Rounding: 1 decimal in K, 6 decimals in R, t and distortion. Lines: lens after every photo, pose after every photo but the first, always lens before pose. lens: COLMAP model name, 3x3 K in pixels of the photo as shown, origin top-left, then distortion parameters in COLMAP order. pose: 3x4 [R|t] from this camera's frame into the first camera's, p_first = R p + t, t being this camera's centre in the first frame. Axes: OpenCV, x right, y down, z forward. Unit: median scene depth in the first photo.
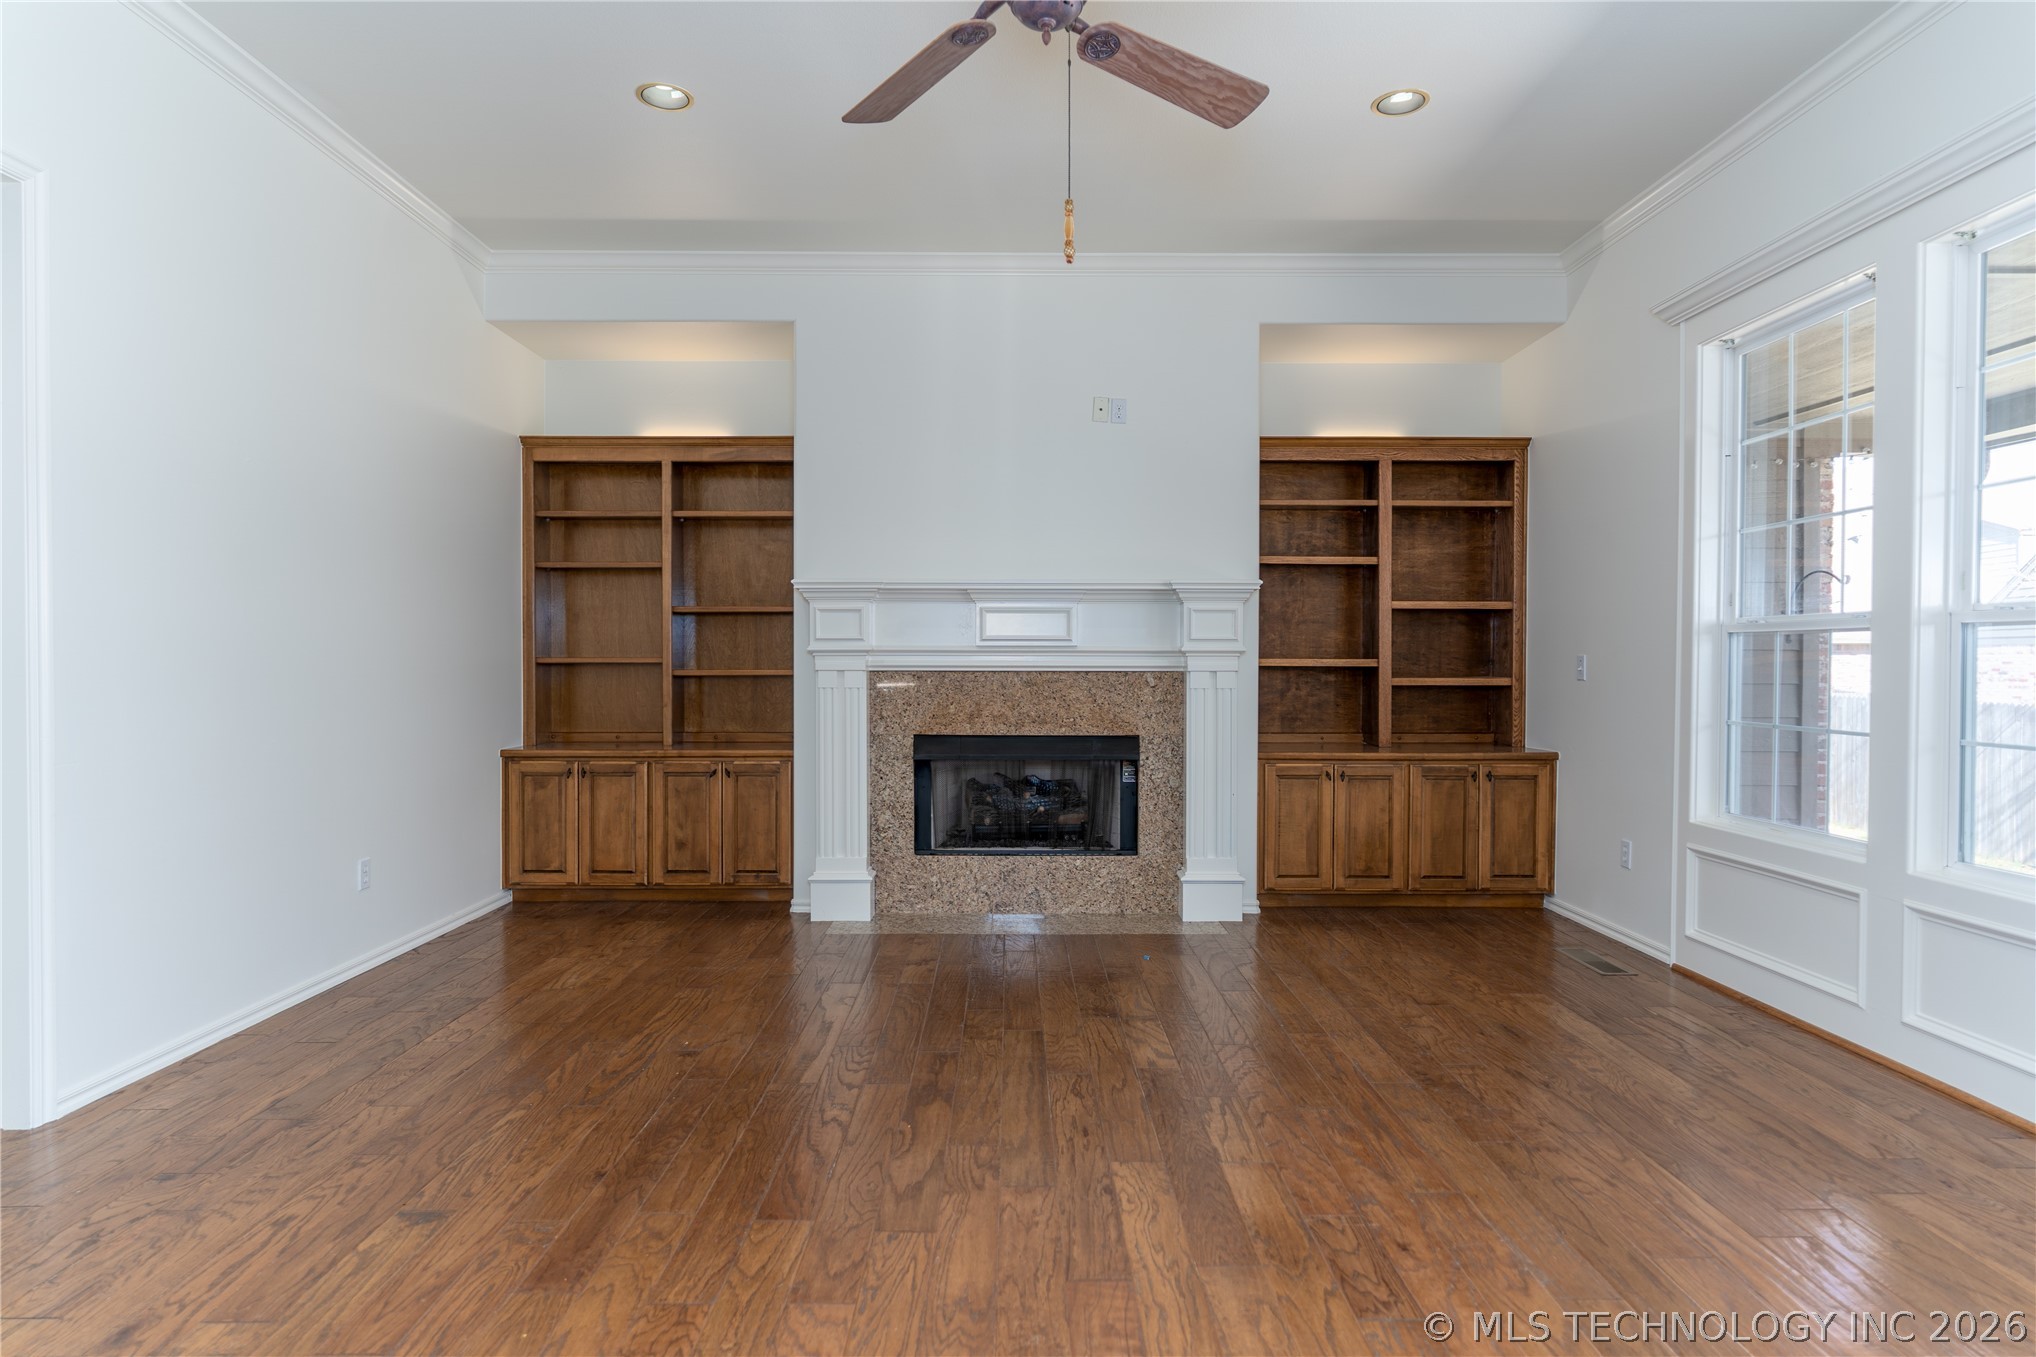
lens RADIAL K [[1119.7, 0, 1021.2], [0, 1119.7, 678.1], [0, 0, 1]] dist [-0.002846, -0.002151]
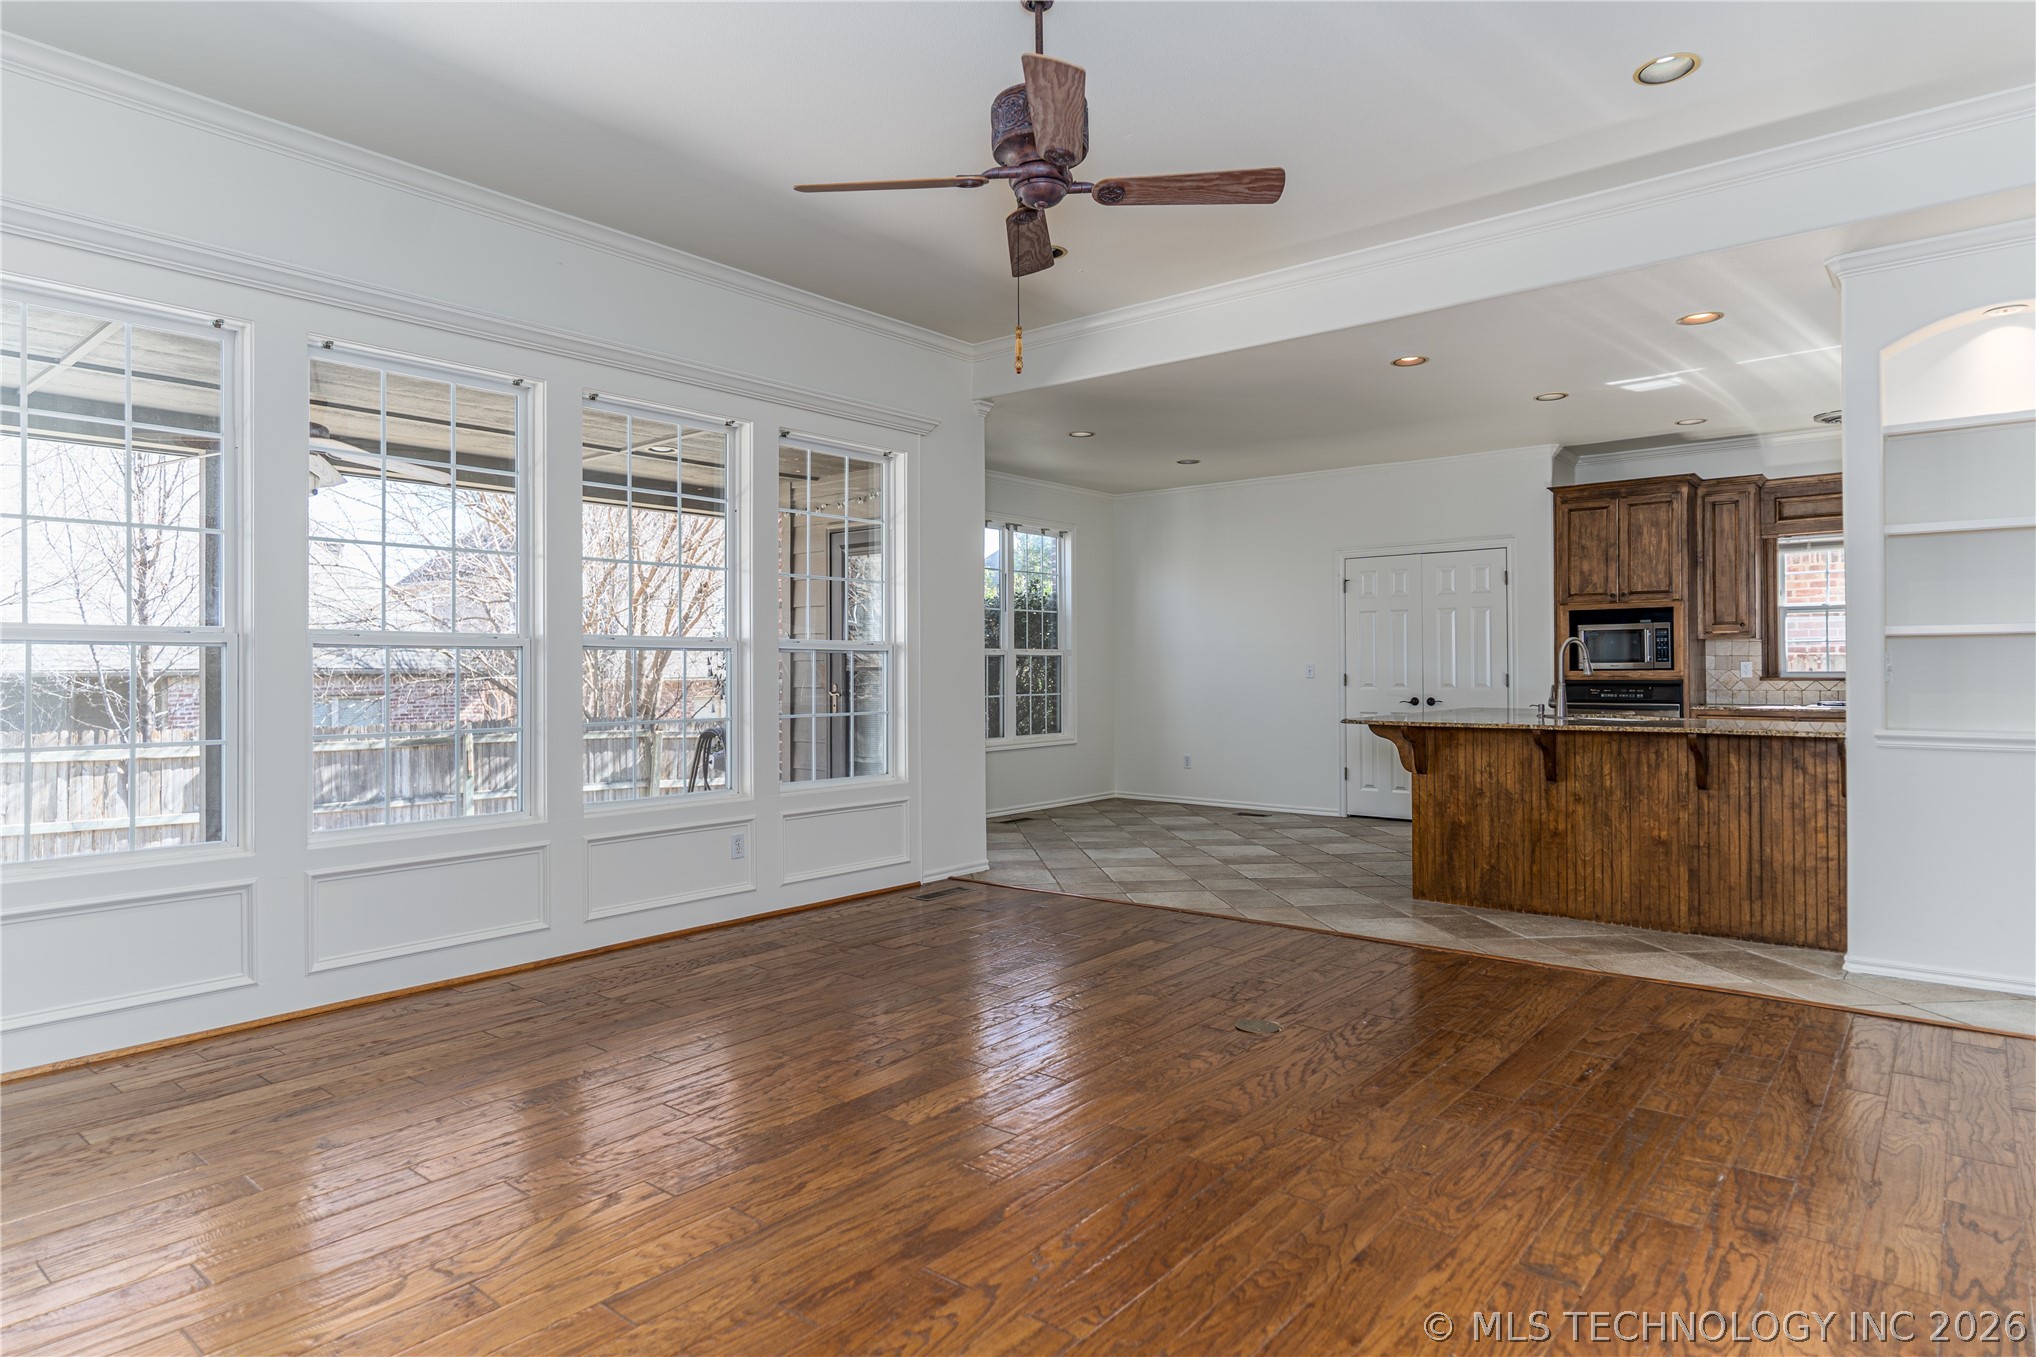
lens RADIAL K [[1119.7, 0, 1021.6], [0, 1119.7, 672.1], [0, 0, 1]] dist [-0.002846, -0.002151]
pose [[-0.763717, 0.004728, 0.645534, -0.358235], [0.011794, 0.999908, 0.006629, -0.009944], [-0.645443, 0.012676, -0.763703, 0.884653]]
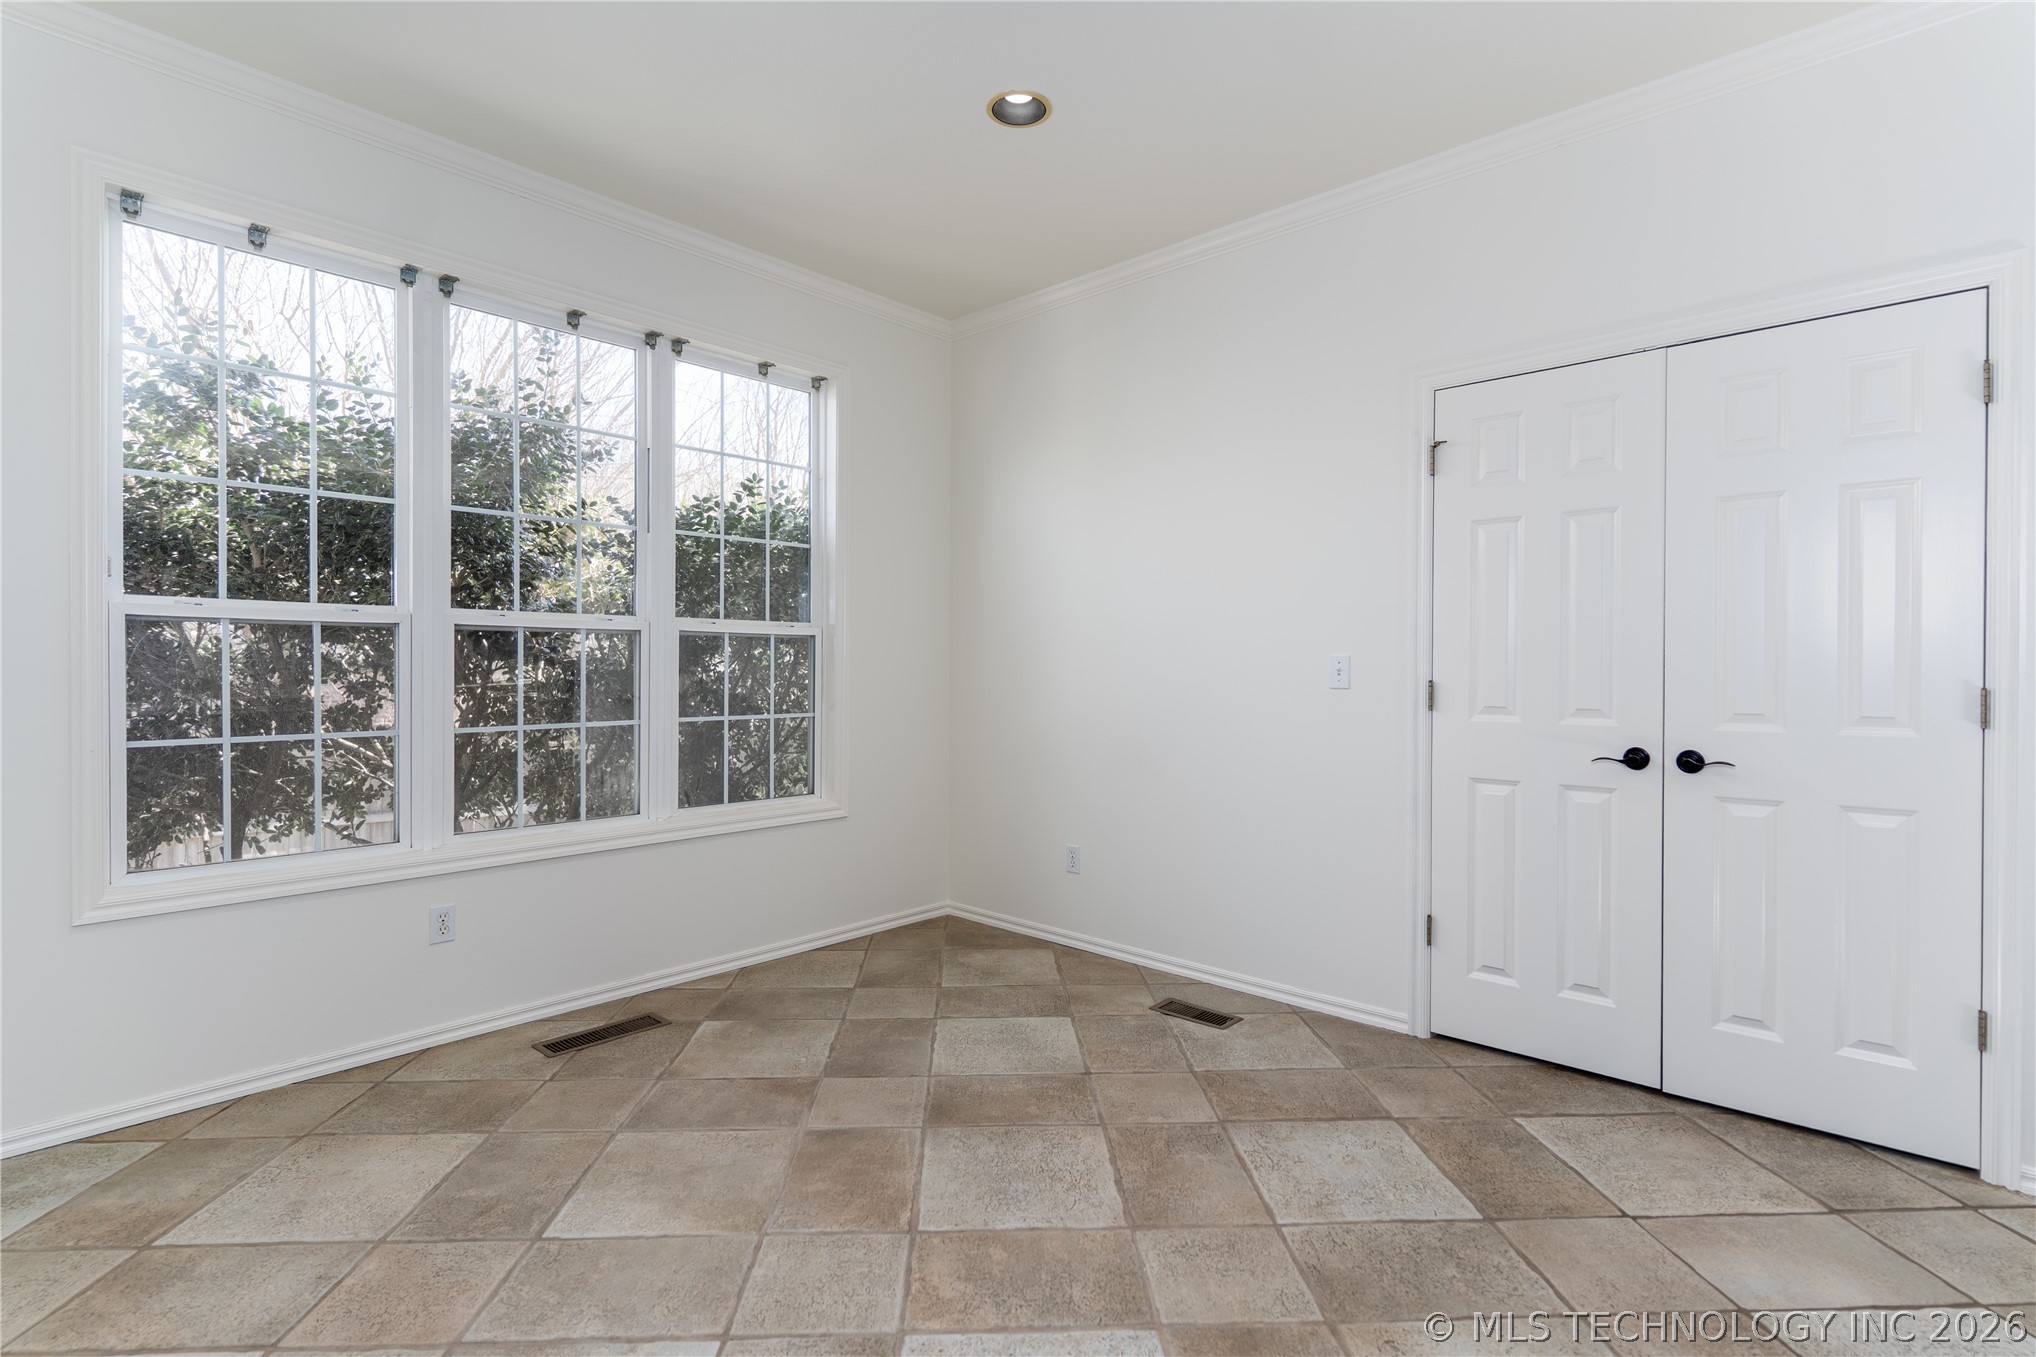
lens RADIAL K [[962.3, 0, 1013.9], [0, 962.3, 673.3], [0, 0, 1]] dist [-0.003438, -0.000090]
pose [[-0.731347, -0.009225, 0.681943, -0.144465], [0.004295, 0.999826, 0.018132, -0.008662], [-0.681992, 0.016190, -0.731180, 0.458645]]
